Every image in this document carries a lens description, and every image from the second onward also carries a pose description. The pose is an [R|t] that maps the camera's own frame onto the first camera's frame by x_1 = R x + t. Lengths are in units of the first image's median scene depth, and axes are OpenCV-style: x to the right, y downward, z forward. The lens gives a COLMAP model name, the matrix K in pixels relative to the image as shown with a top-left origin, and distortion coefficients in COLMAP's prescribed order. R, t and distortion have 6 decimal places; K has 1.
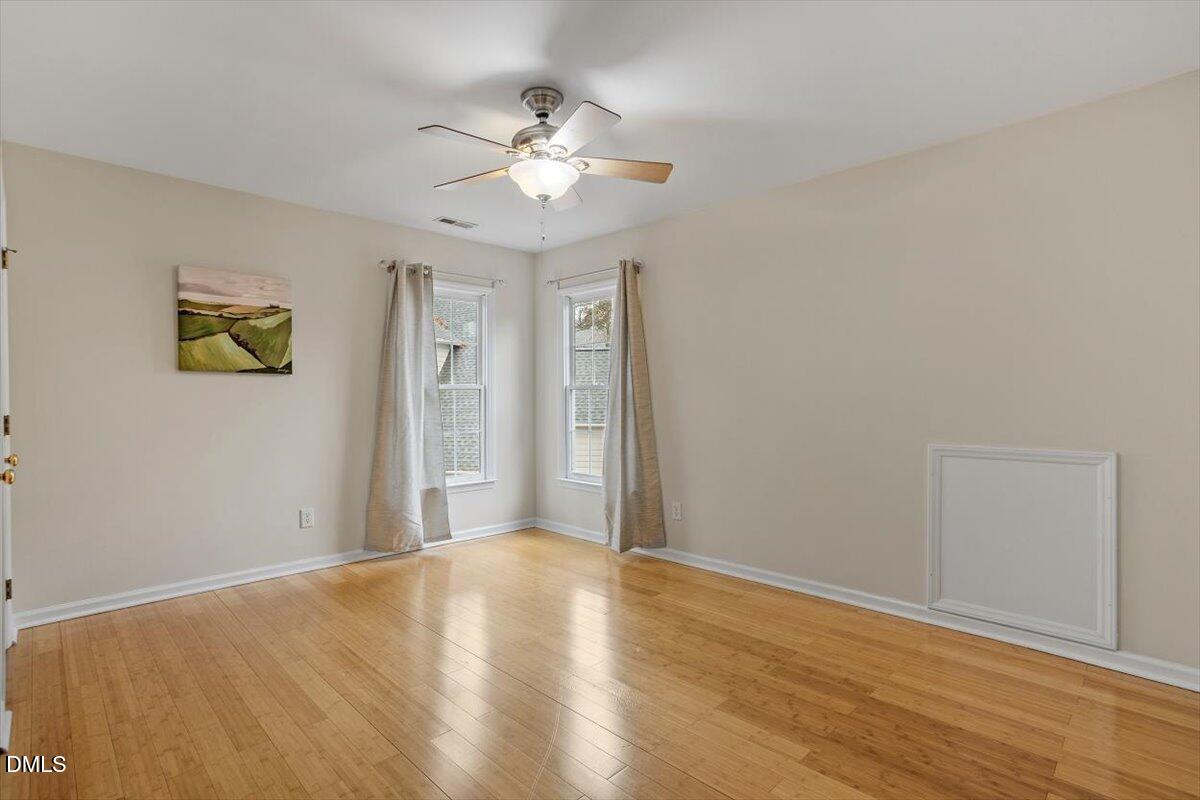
lens RADIAL K [[578.9, 0, 600.0], [0, 578.9, 400.0], [0, 0, 1]] dist [-0.001317, -0.000022]
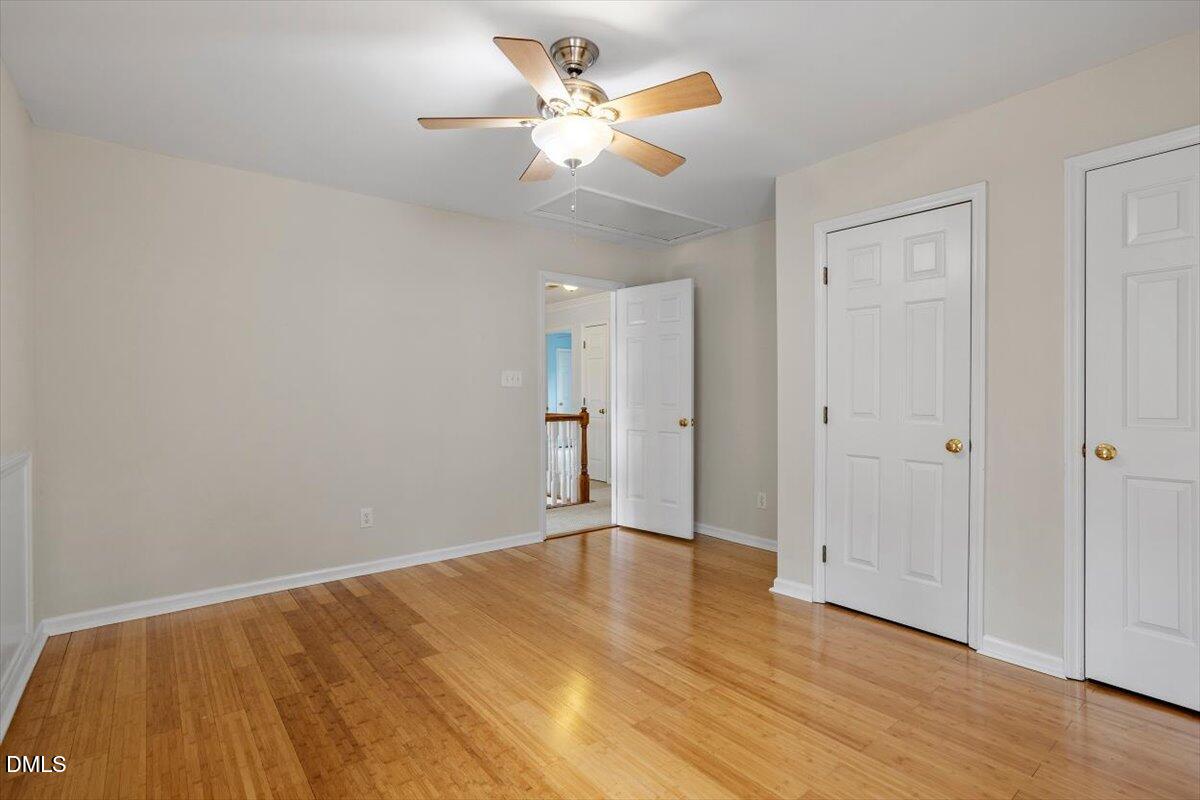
lens RADIAL K [[578.9, 0, 600.0], [0, 578.9, 400.0], [0, 0, 1]] dist [-0.001317, -0.000022]
pose [[-0.994736, 0.007713, 0.102178, -0.231988], [0.008831, 0.999906, 0.010495, -0.002537], [-0.102087, 0.011342, -0.994711, 1.933620]]
